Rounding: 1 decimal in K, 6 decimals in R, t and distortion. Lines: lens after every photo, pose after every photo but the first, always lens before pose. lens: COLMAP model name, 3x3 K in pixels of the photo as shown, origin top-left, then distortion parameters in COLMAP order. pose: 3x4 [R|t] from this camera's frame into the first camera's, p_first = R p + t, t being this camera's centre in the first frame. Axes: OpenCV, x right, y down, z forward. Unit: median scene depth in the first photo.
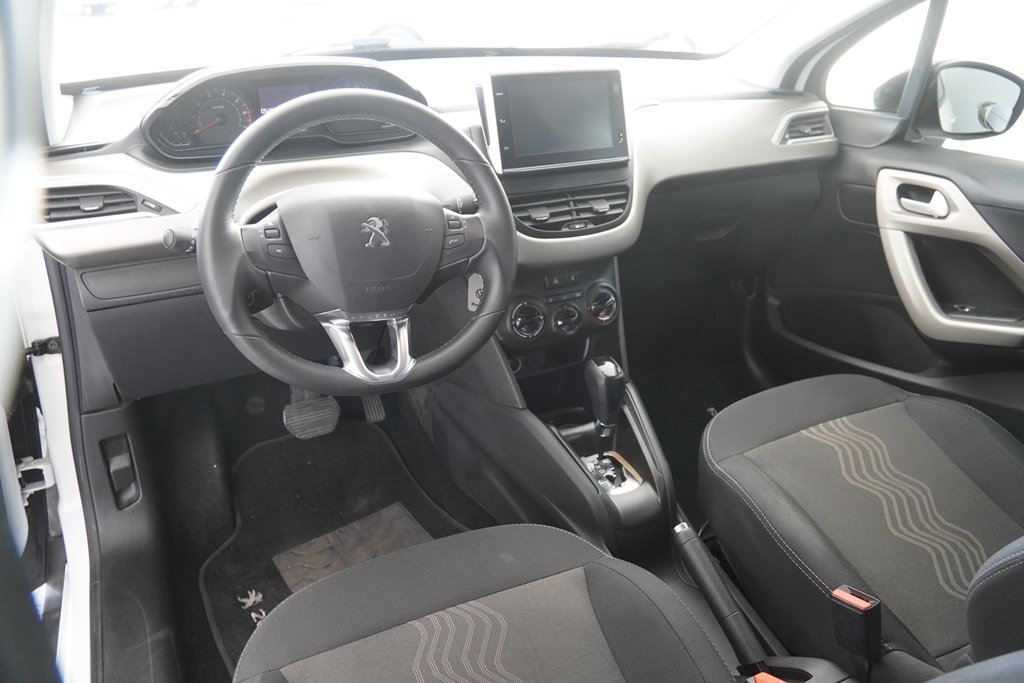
lens RADIAL K [[755.2, 0, 512.1], [0, 755.2, 338.9], [0, 0, 1]] dist [-0.089224, 0.003161]
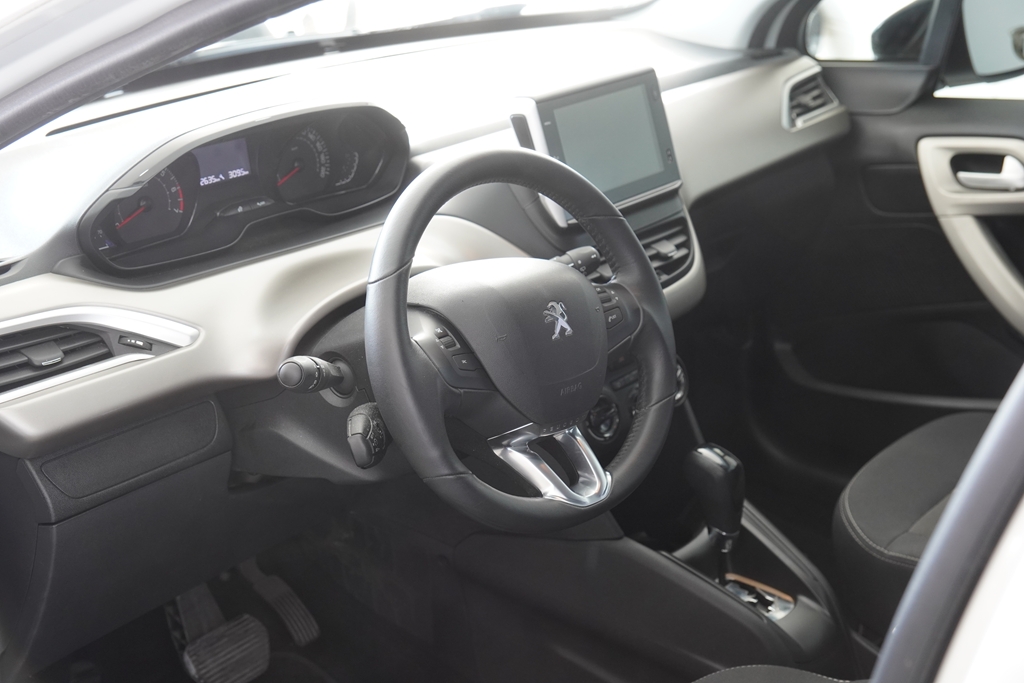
lens RADIAL K [[1534.0, 0, 513.2], [0, 1534.0, 348.3], [0, 0, 1]] dist [0.232197, 0.000000]
pose [[0.914176, -0.175070, 0.365558, -0.602860], [0.212503, 0.975031, -0.064469, -0.010928], [-0.345144, 0.136618, 0.928553, -0.372763]]
